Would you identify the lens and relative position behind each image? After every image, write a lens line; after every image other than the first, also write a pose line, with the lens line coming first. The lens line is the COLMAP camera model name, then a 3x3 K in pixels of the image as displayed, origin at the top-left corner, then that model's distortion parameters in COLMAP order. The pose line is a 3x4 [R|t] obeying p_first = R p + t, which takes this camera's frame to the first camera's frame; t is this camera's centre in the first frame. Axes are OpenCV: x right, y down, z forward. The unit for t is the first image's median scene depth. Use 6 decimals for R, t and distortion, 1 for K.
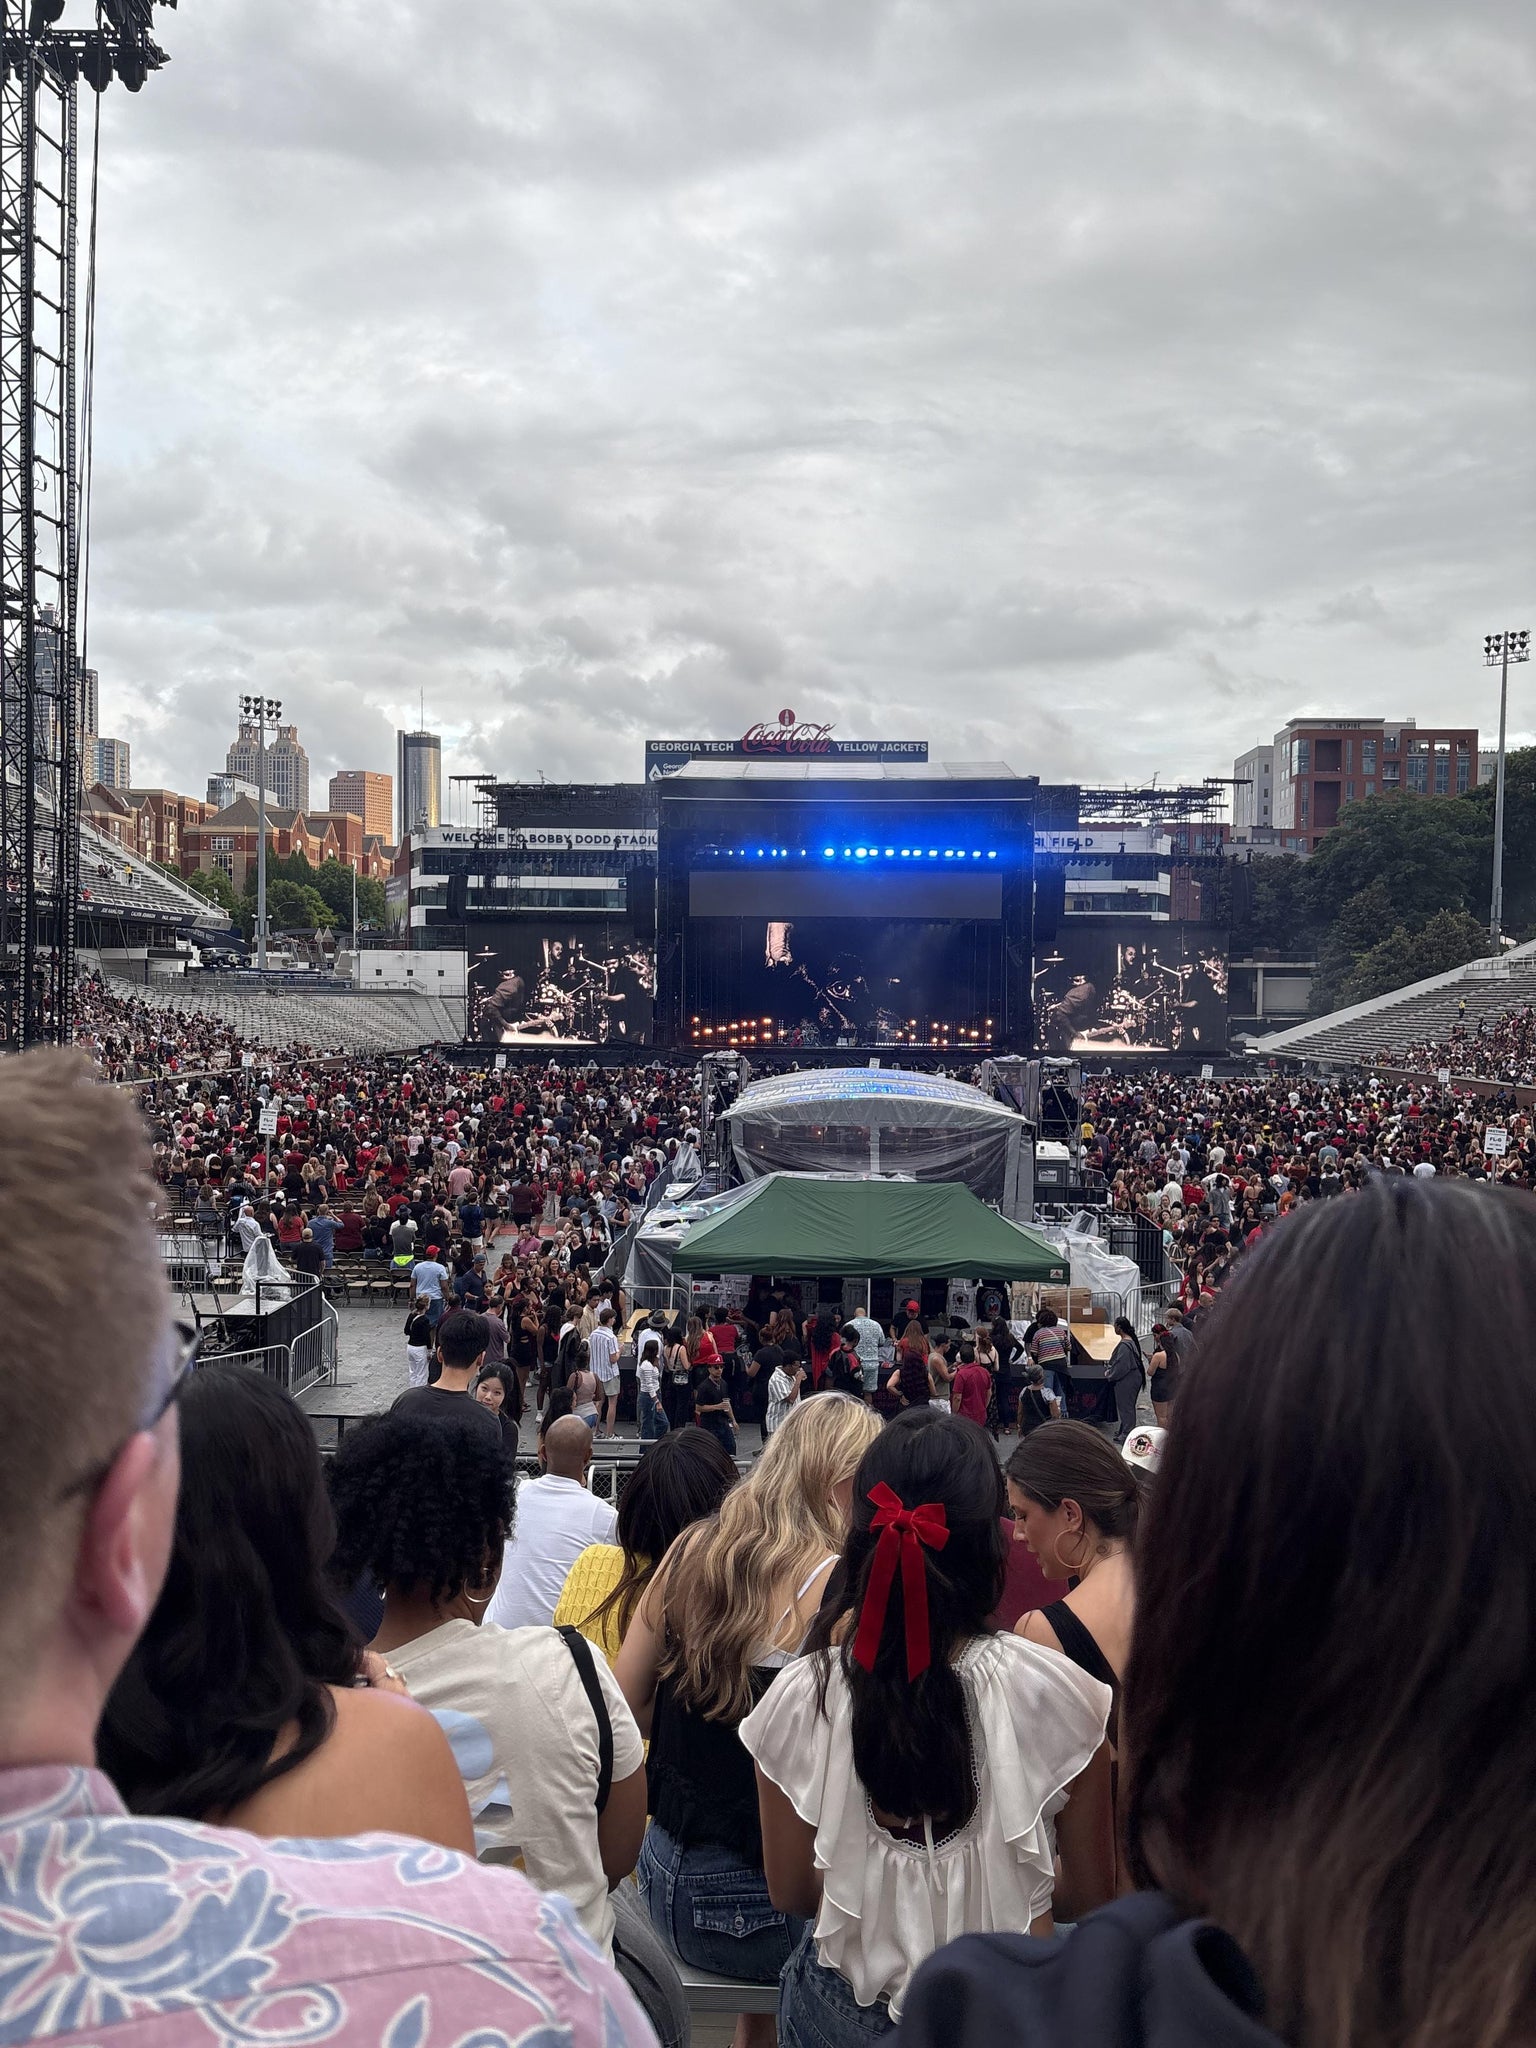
lens RADIAL K [[1566.0, 0, 768.0], [0, 1566.0, 1024.0], [0, 0, 1]] dist [0.049852, -0.072501]
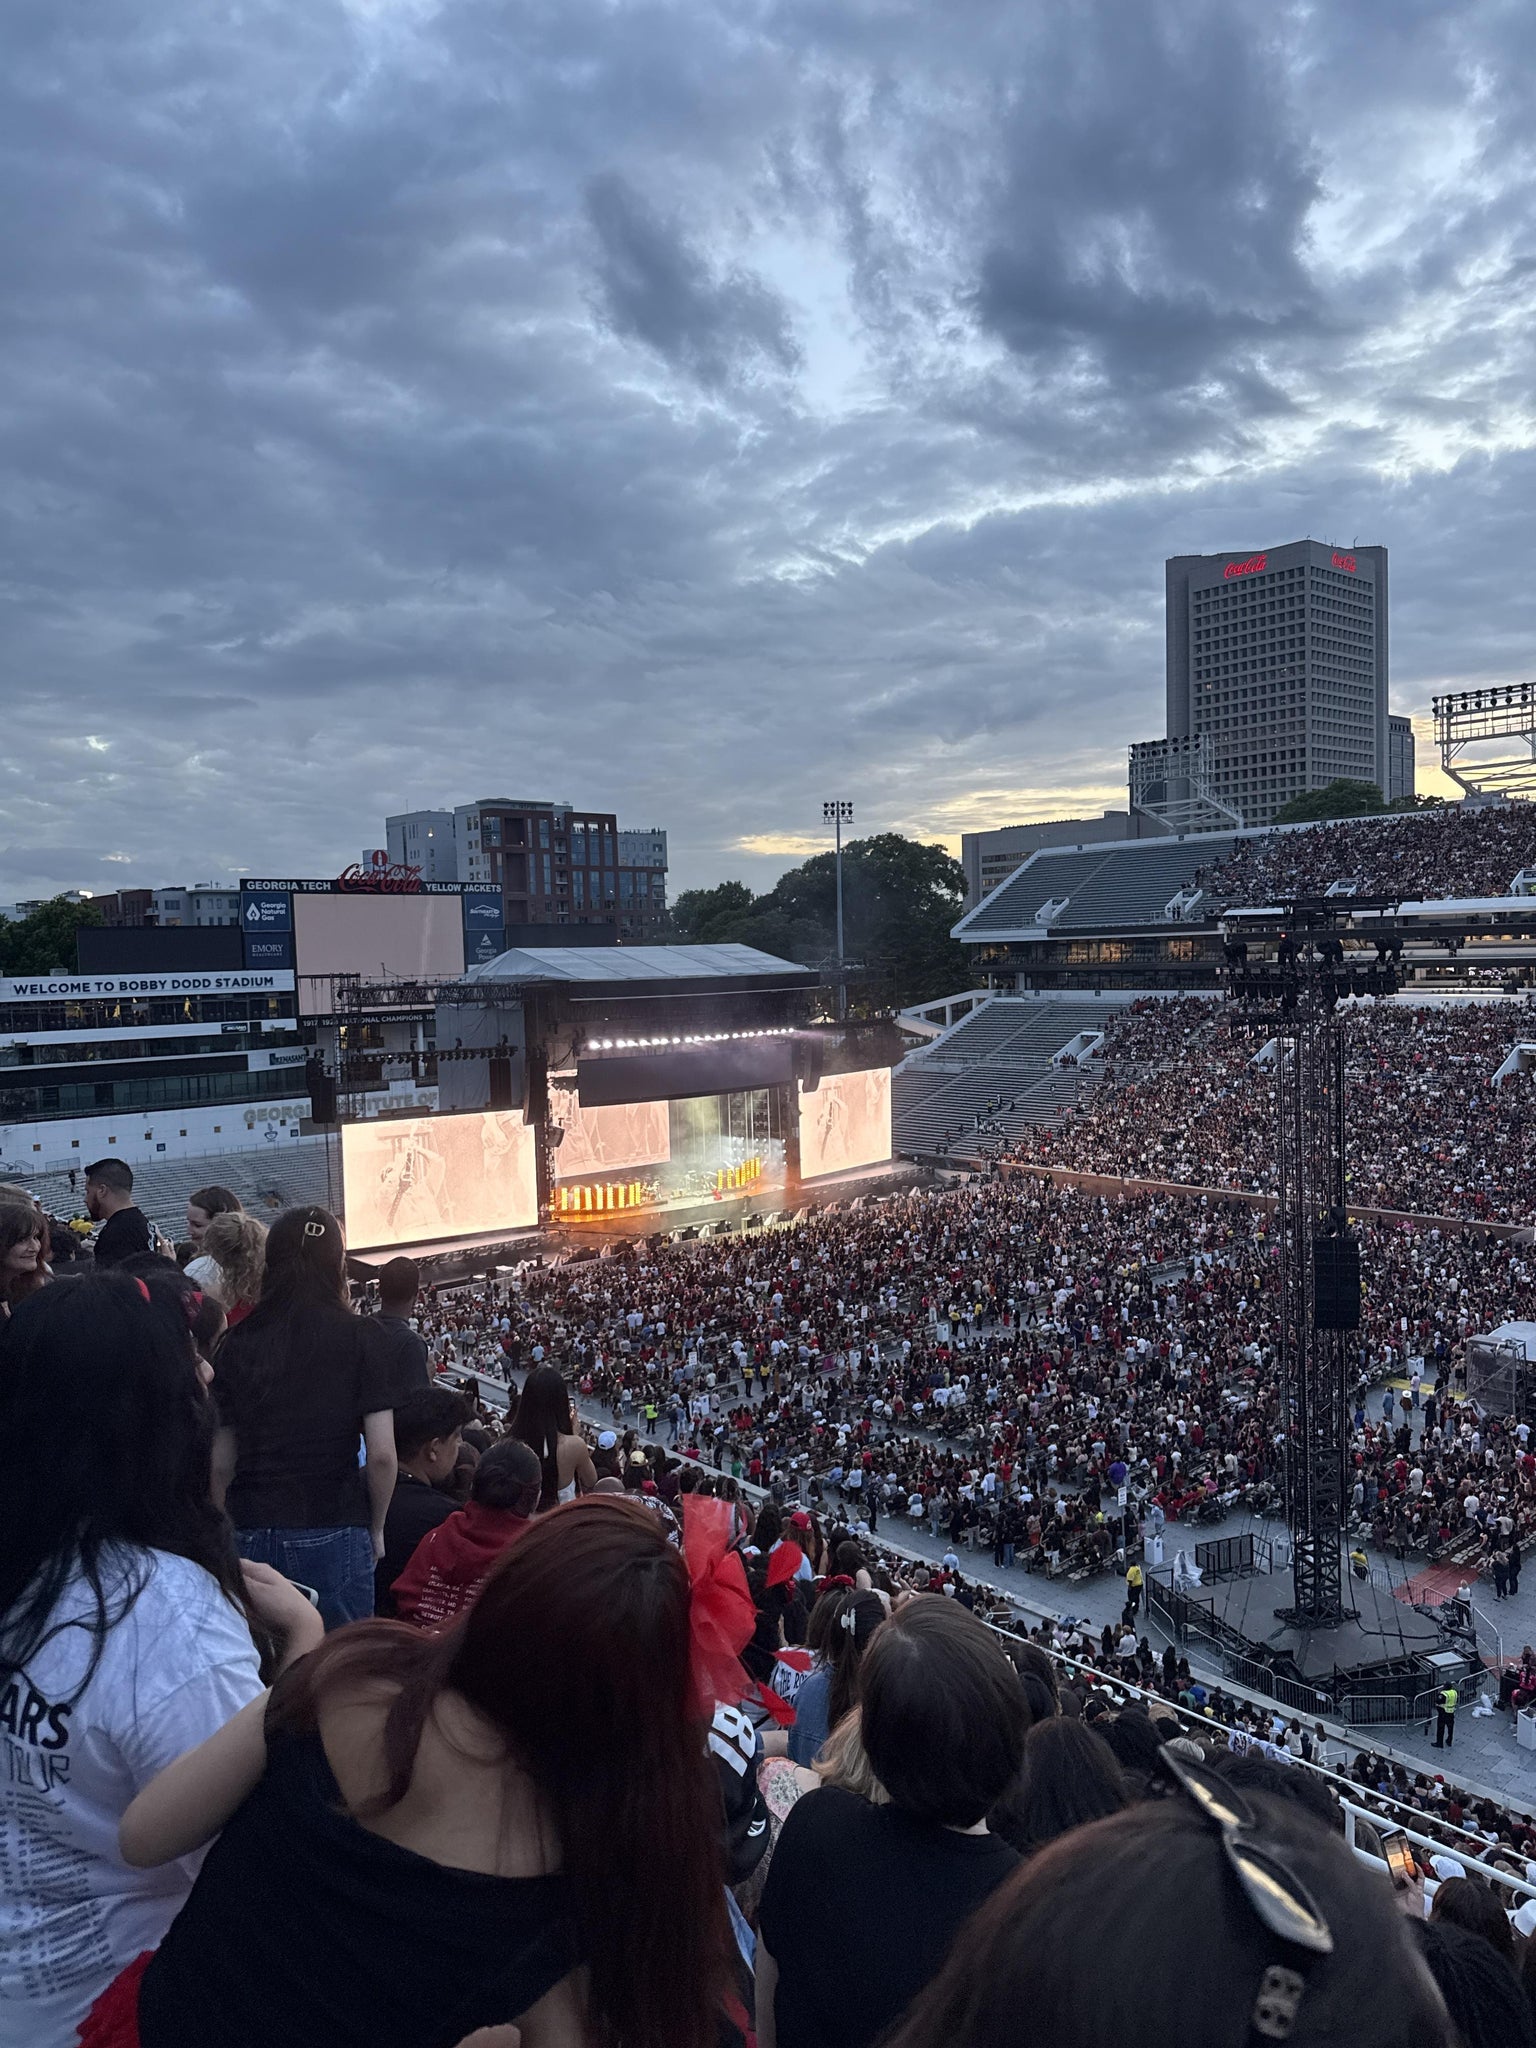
lens RADIAL K [[1447.7, 0, 768.0], [0, 1447.7, 1024.0], [0, 0, 1]] dist [0.186405, -0.386537]
pose [[0.731614, -0.066390, 0.678478, -0.442913], [0.049561, 0.997793, 0.044193, -0.111446], [-0.679915, 0.001294, 0.733290, 0.115146]]
